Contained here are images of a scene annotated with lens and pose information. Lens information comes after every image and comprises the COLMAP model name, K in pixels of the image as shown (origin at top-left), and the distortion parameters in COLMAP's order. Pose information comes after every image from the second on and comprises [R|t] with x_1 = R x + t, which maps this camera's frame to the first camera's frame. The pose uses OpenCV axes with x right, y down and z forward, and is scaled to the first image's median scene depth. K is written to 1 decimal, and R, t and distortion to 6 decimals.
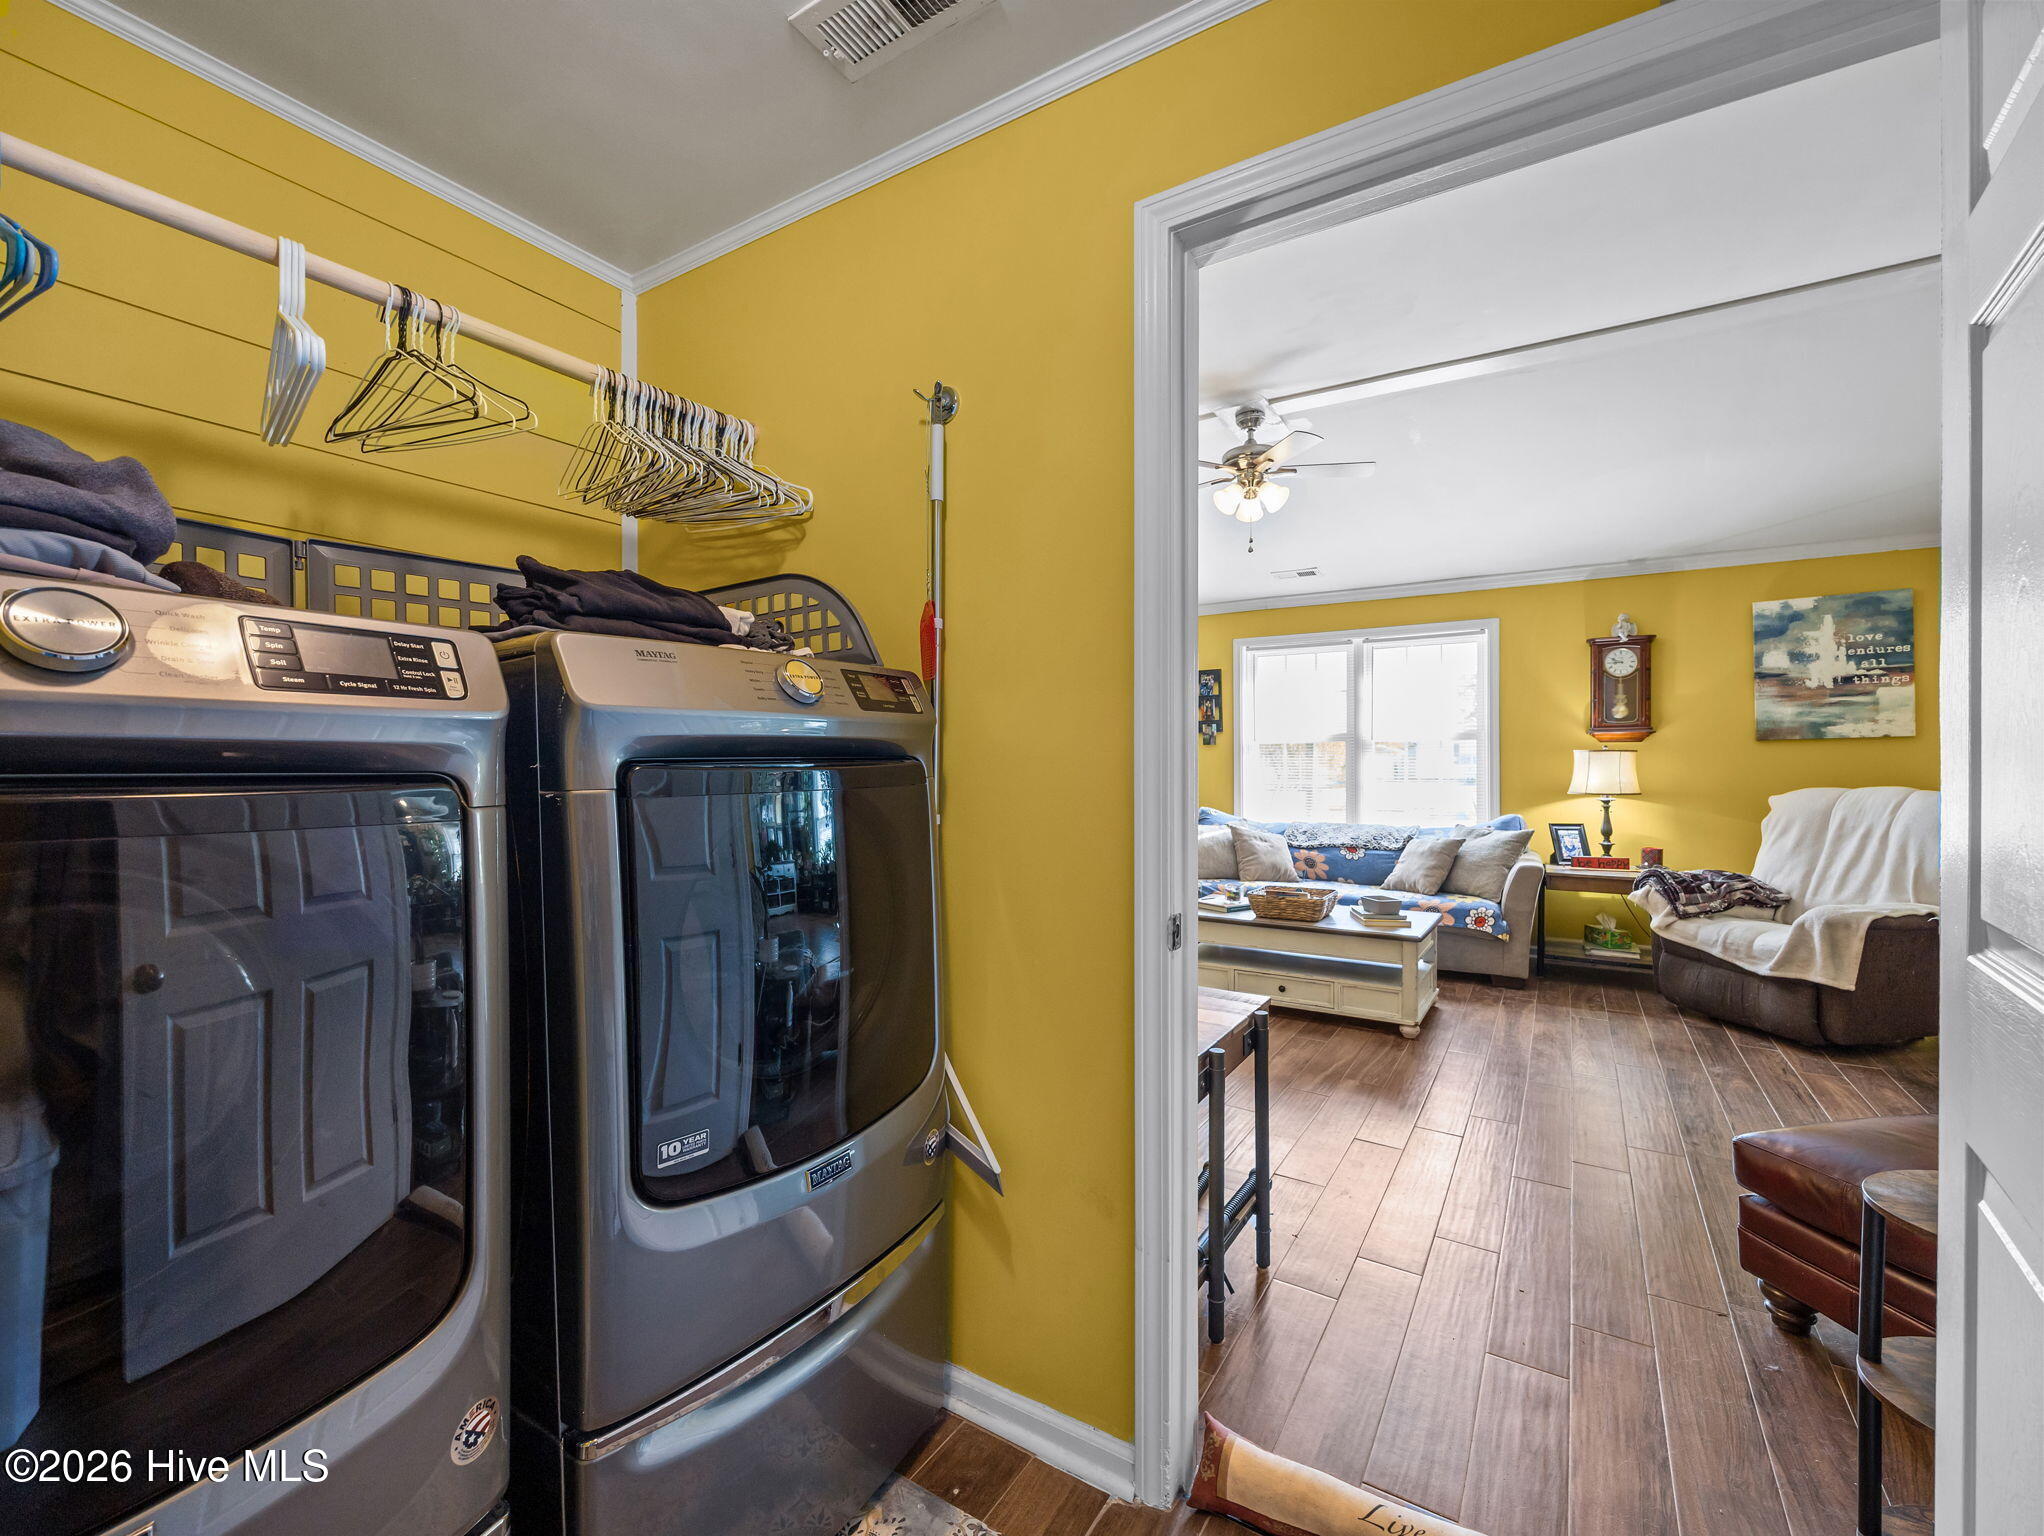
lens RADIAL K [[869.5, 0, 1008.9], [0, 869.5, 768.9], [0, 0, 1]] dist [-0.001081, -0.000008]
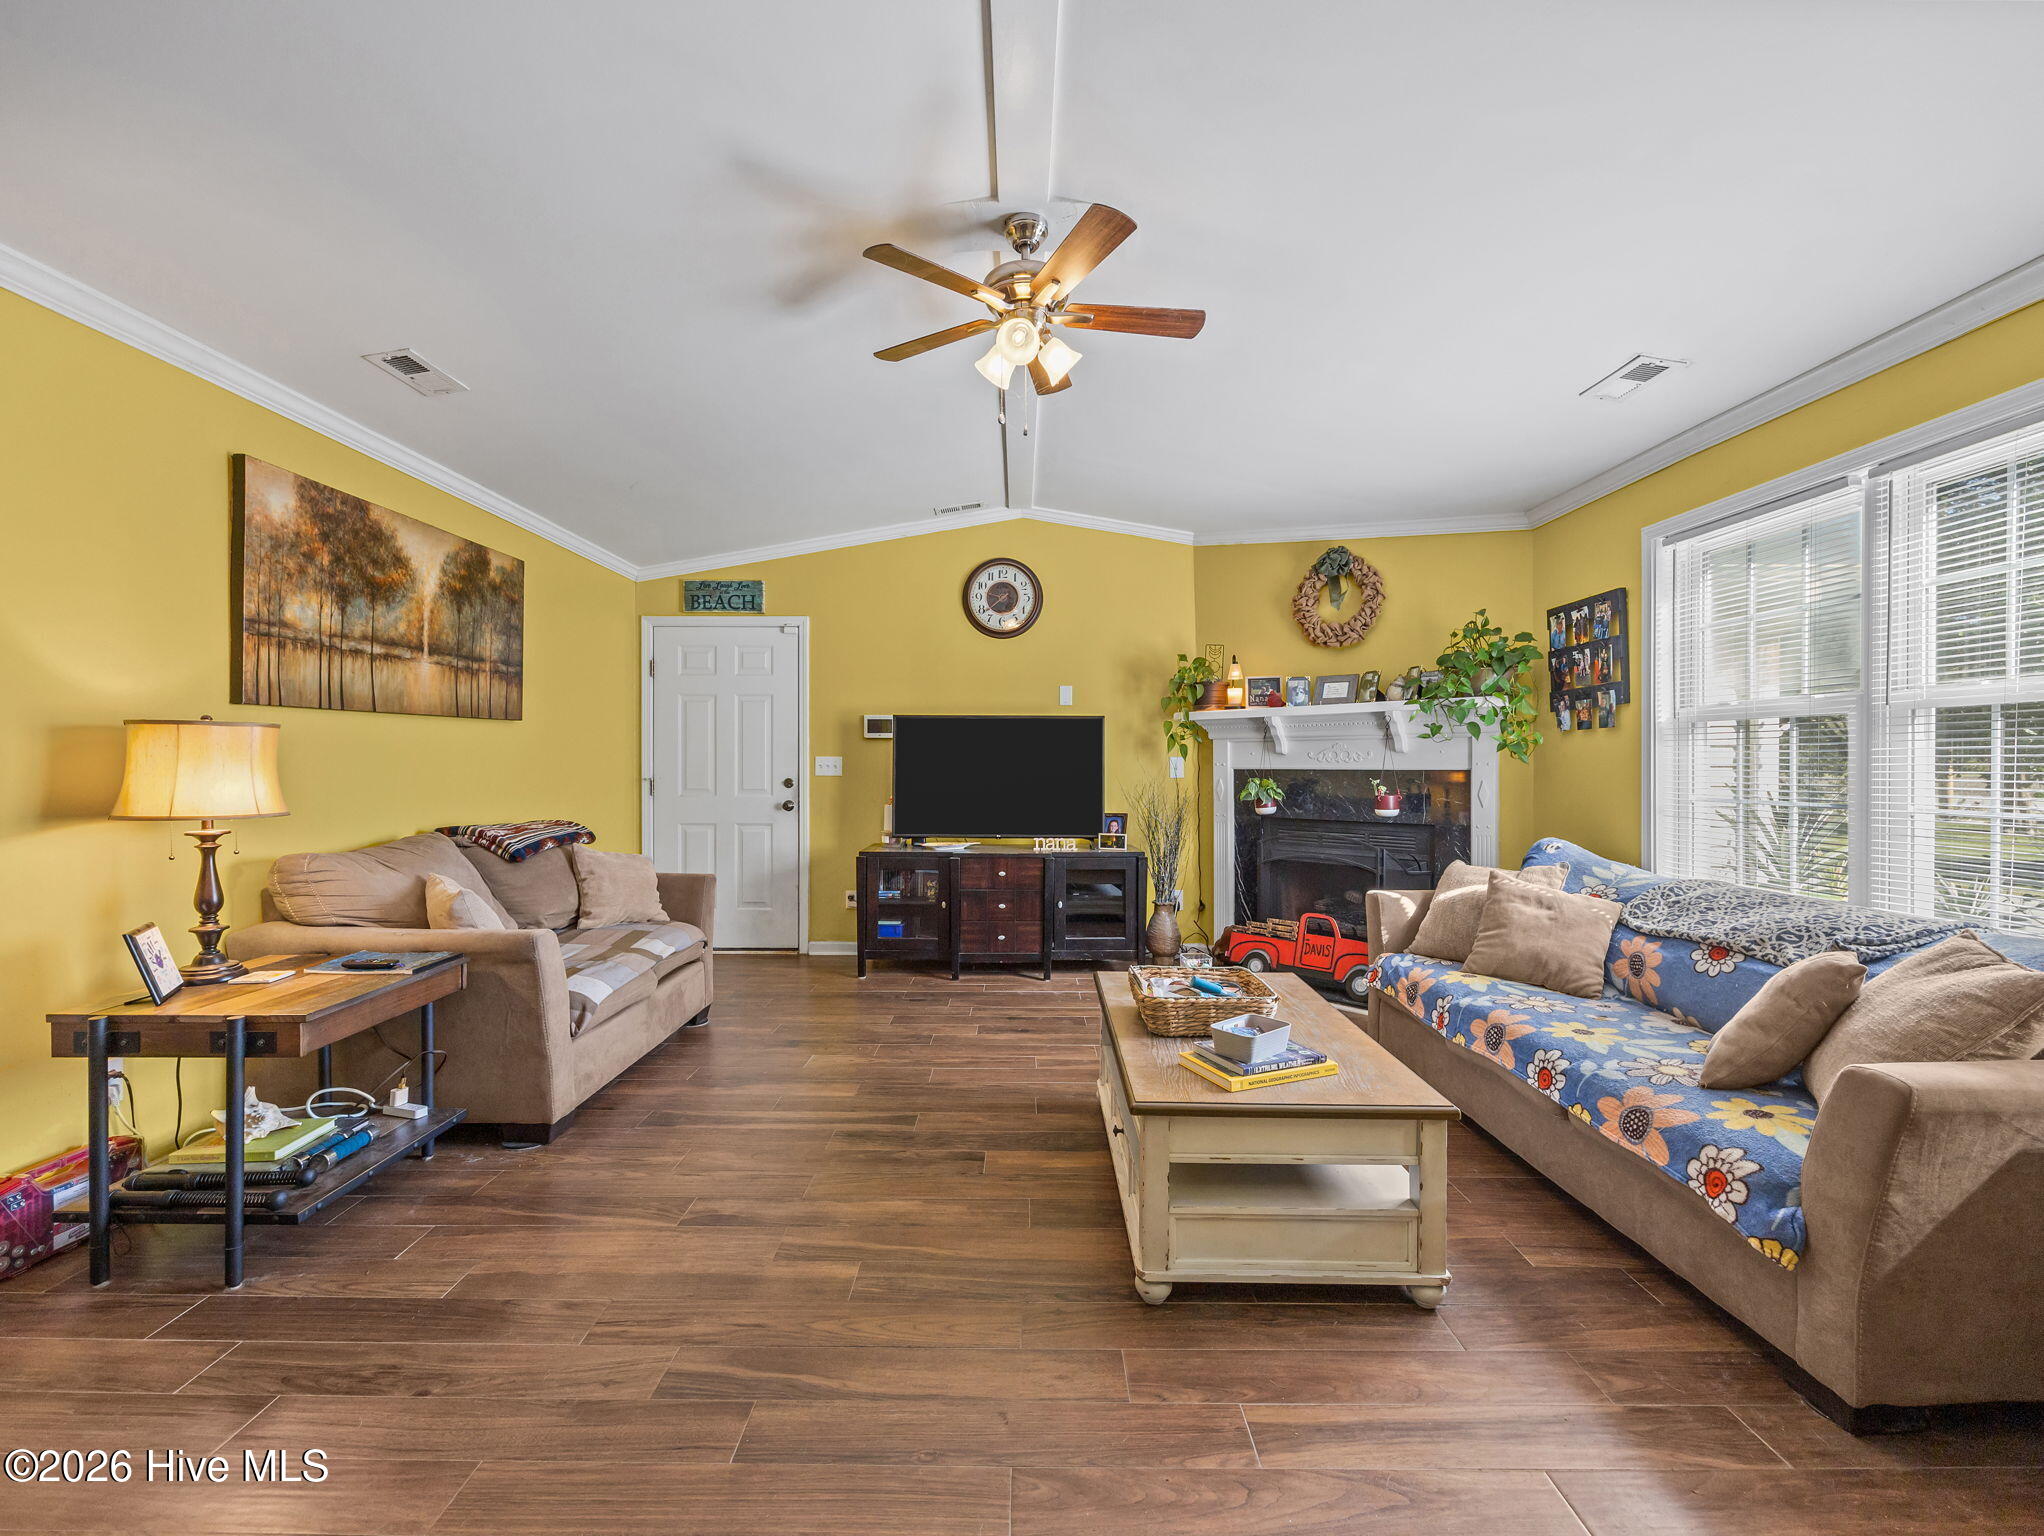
lens RADIAL K [[869.5, 0, 1021.1], [0, 869.5, 764.4], [0, 0, 1]] dist [-0.001081, -0.000008]
pose [[0.534253, 0.006634, -0.845299, 0.678018], [-0.007087, 0.999969, 0.003368, -0.004901], [0.845295, 0.004191, 0.534284, 0.527440]]
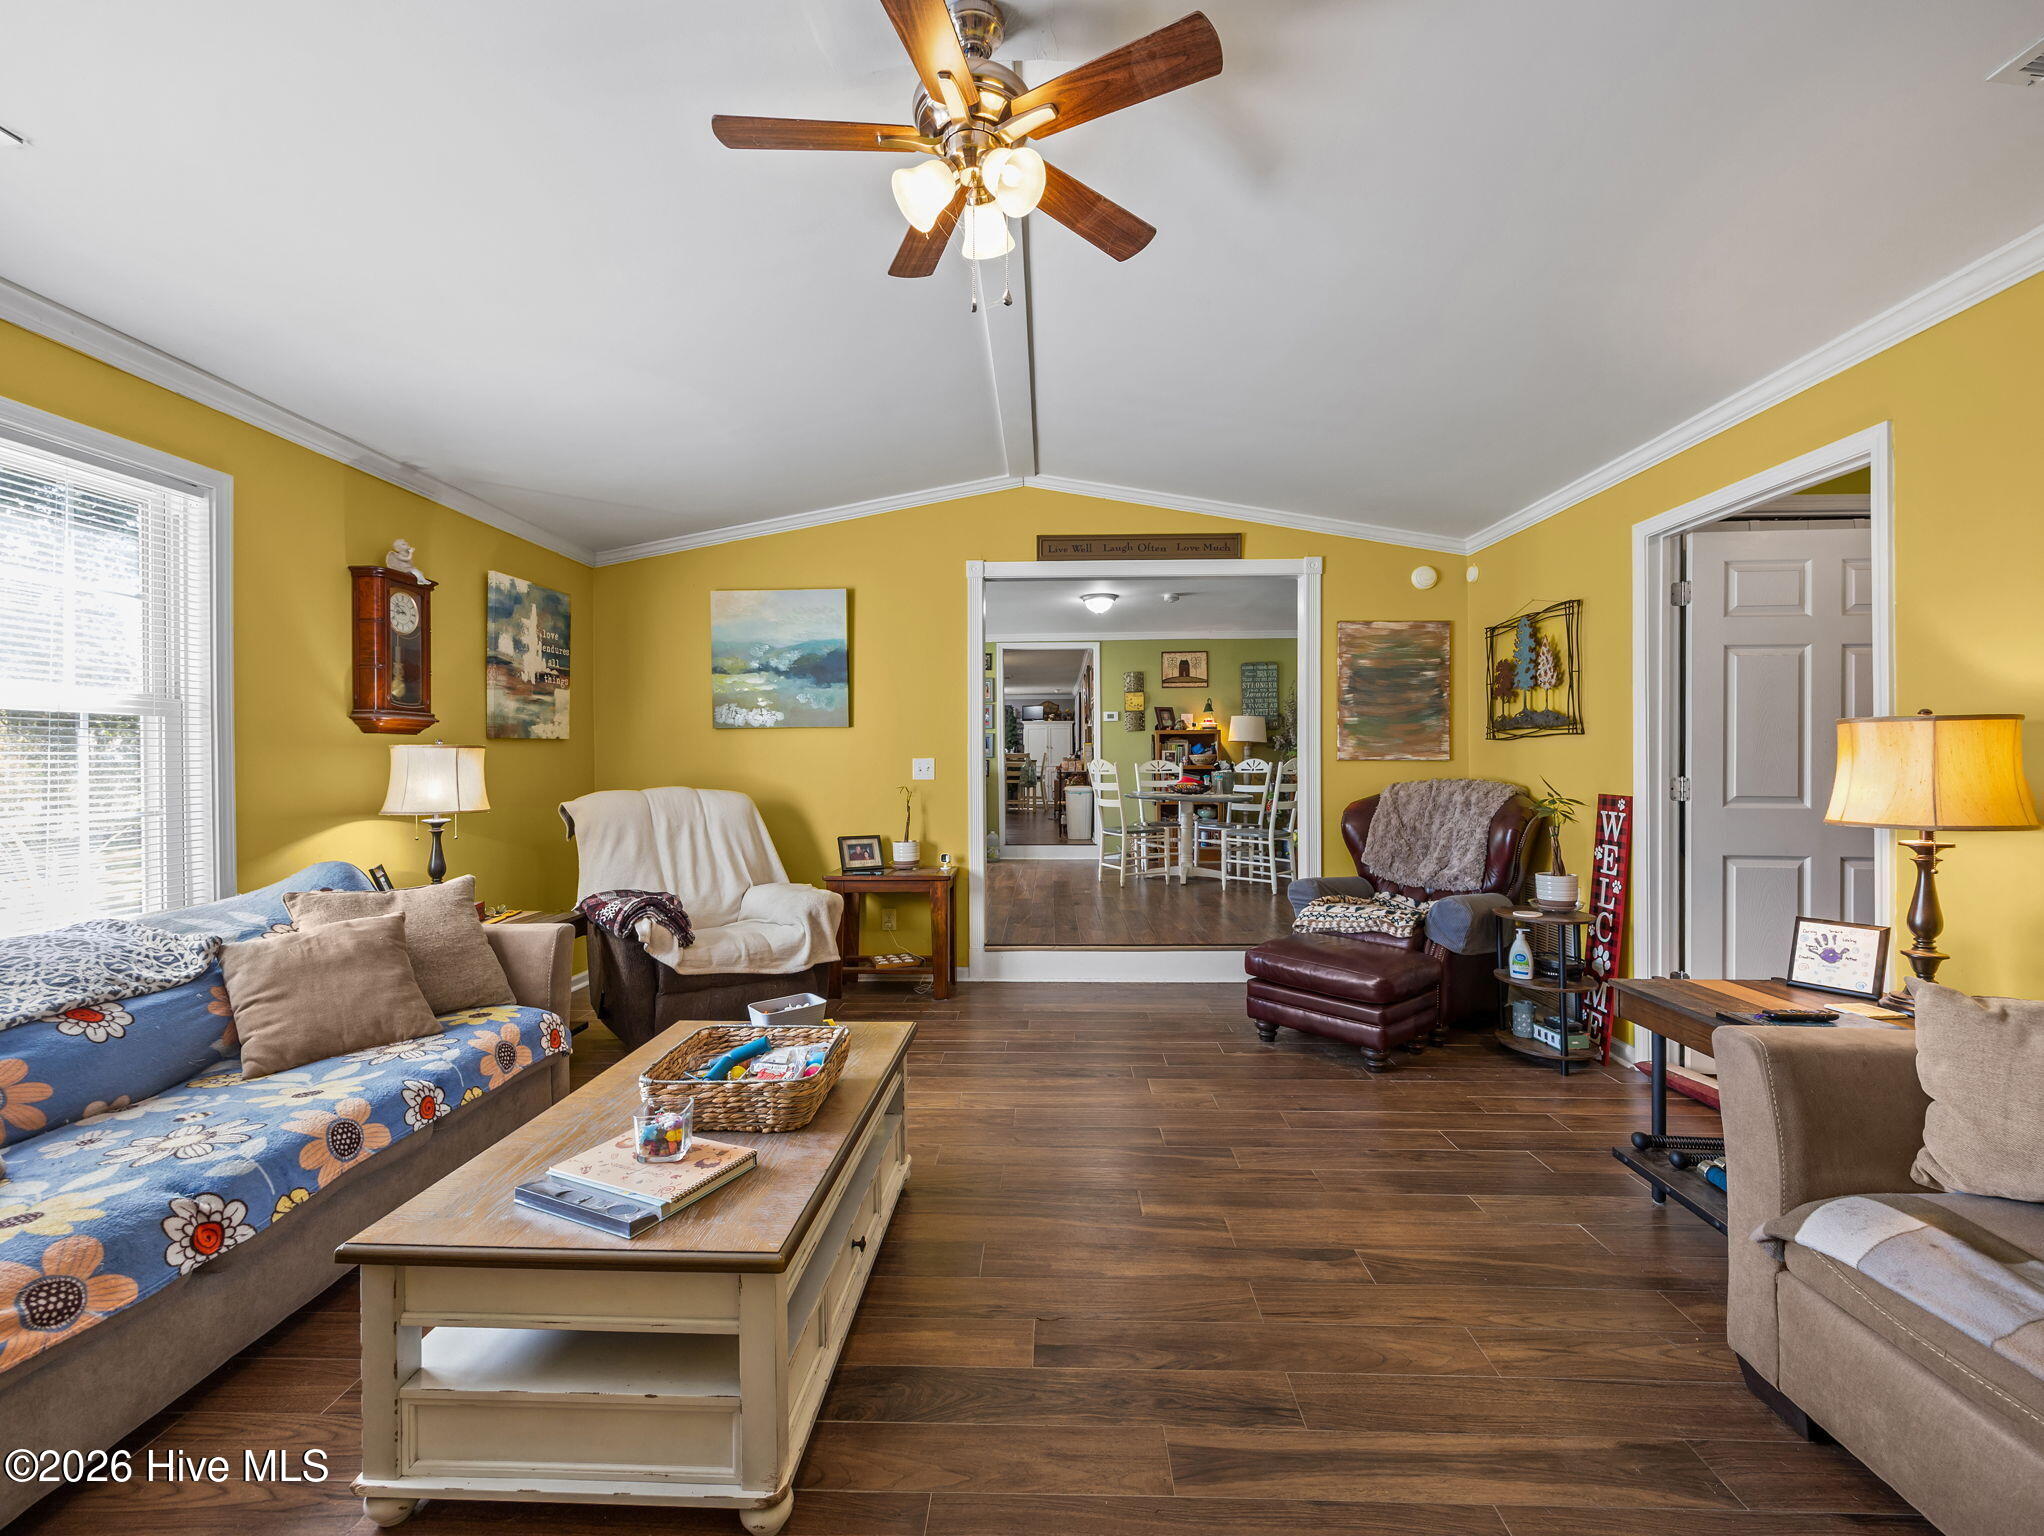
lens RADIAL K [[869.5, 0, 1024.9], [0, 869.5, 766.9], [0, 0, 1]] dist [-0.001081, -0.000008]
pose [[-0.504358, -0.001377, 0.863494, -0.113144], [0.010600, 0.999914, 0.007785, -0.006458], [-0.863430, 0.013079, -0.504299, 0.988913]]
